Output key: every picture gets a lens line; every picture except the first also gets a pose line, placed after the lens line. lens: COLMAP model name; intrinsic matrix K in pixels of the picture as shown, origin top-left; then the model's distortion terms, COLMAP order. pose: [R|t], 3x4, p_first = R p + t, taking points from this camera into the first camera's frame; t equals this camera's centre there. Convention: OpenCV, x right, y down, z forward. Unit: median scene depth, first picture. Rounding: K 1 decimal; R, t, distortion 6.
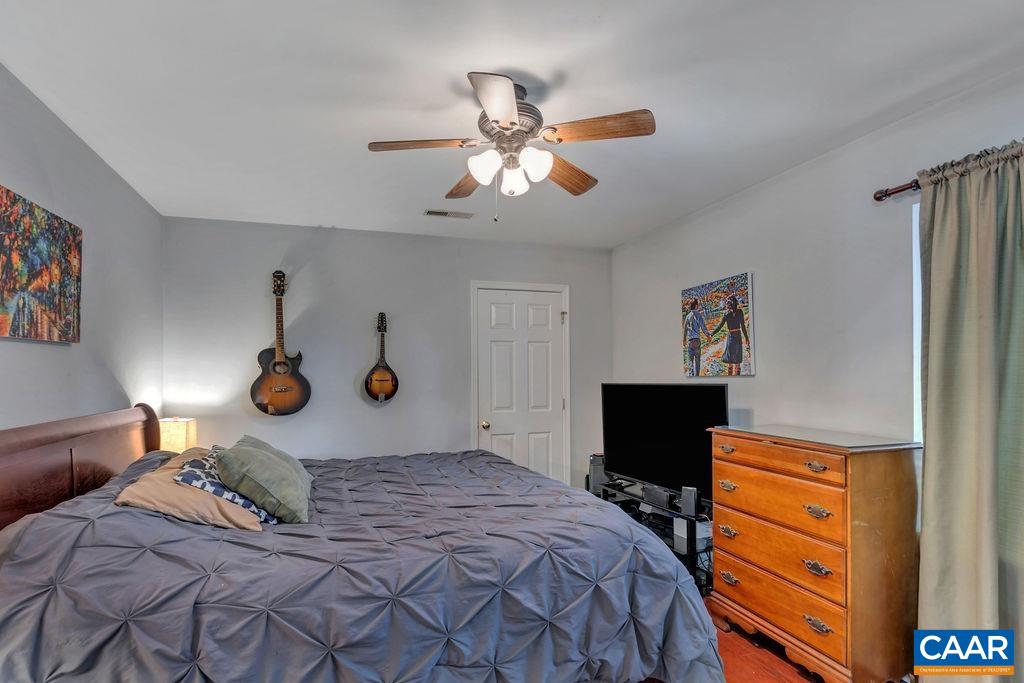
lens RADIAL K [[517.6, 0, 511.5], [0, 517.6, 367.5], [0, 0, 1]] dist [0.005232, 0.000239]
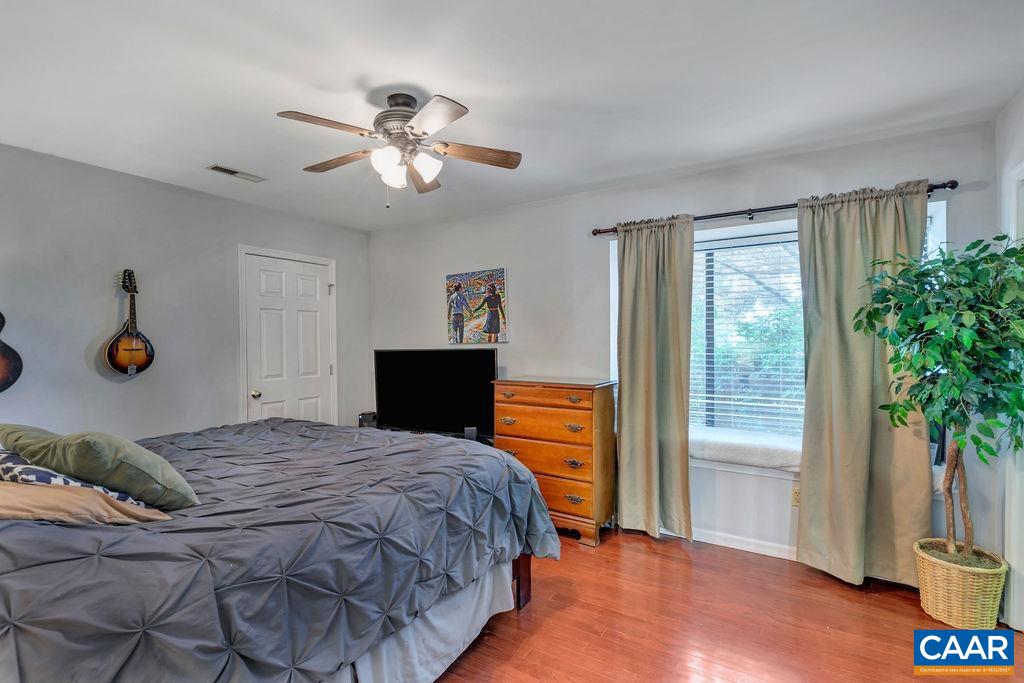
lens RADIAL K [[469.1, 0, 512.0], [0, 469.1, 341.5], [0, 0, 1]] dist [-0.001163, -0.000129]
pose [[0.772008, -0.001970, 0.635610, -0.463690], [-0.004472, 0.999954, 0.008531, 0.003816], [-0.635597, -0.009429, 0.771963, 0.019441]]
